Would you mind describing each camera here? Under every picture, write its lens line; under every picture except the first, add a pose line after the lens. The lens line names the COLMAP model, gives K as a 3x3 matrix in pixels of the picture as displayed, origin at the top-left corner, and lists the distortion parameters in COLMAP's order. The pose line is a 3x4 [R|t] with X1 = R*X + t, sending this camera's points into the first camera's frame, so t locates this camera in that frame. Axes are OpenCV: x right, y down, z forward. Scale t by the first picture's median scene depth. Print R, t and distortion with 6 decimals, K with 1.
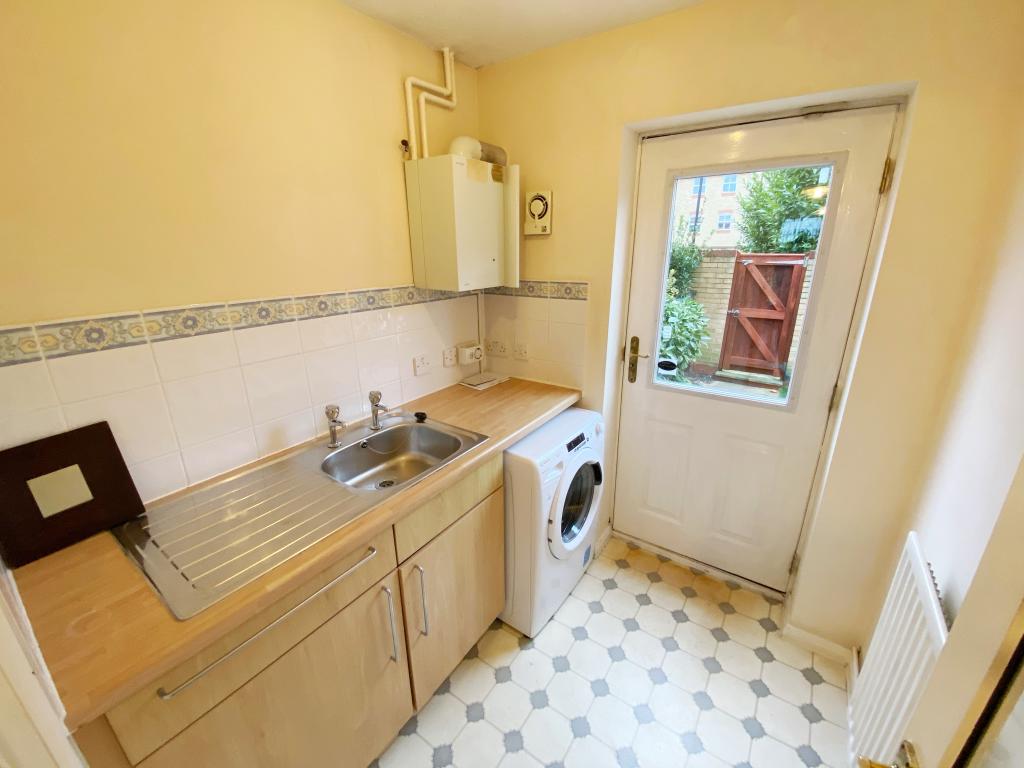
lens RADIAL K [[419.8, 0, 505.2], [0, 419.8, 388.6], [0, 0, 1]] dist [-0.003440, -0.000539]
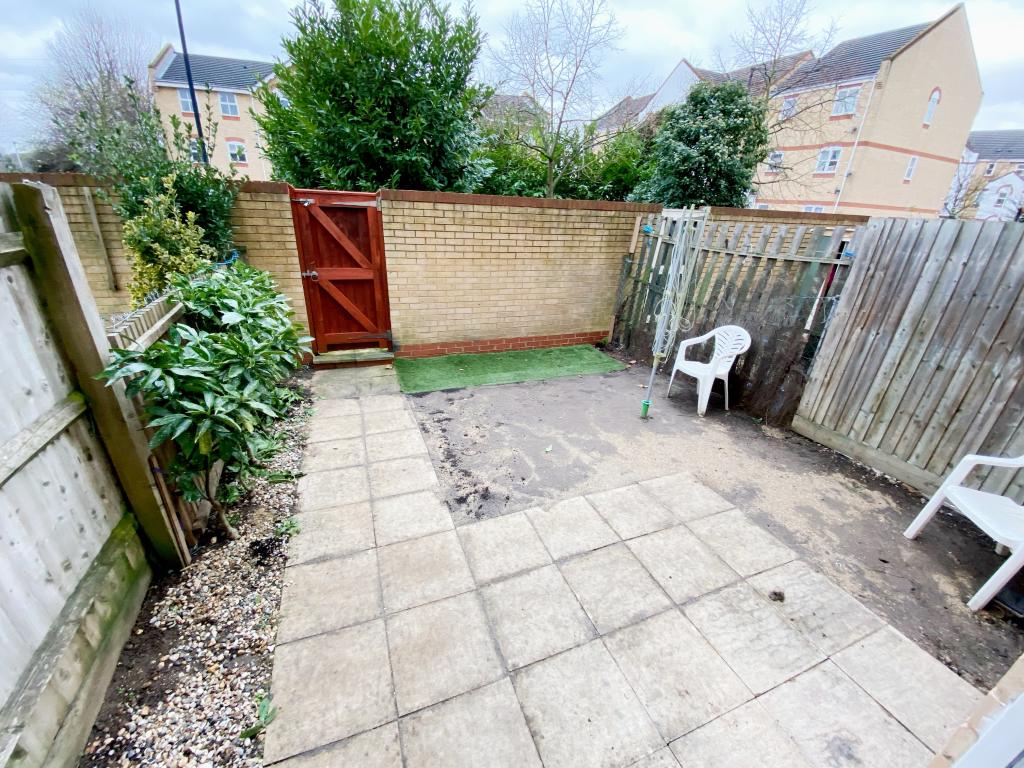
lens RADIAL K [[419.8, 0, 510.9], [0, 419.8, 388.8], [0, 0, 1]] dist [-0.003440, -0.000539]
pose [[0.554282, -0.314556, 0.770601, 0.123449], [0.214009, 0.948570, 0.233269, -0.093815], [-0.804345, 0.035618, 0.593094, 0.313117]]
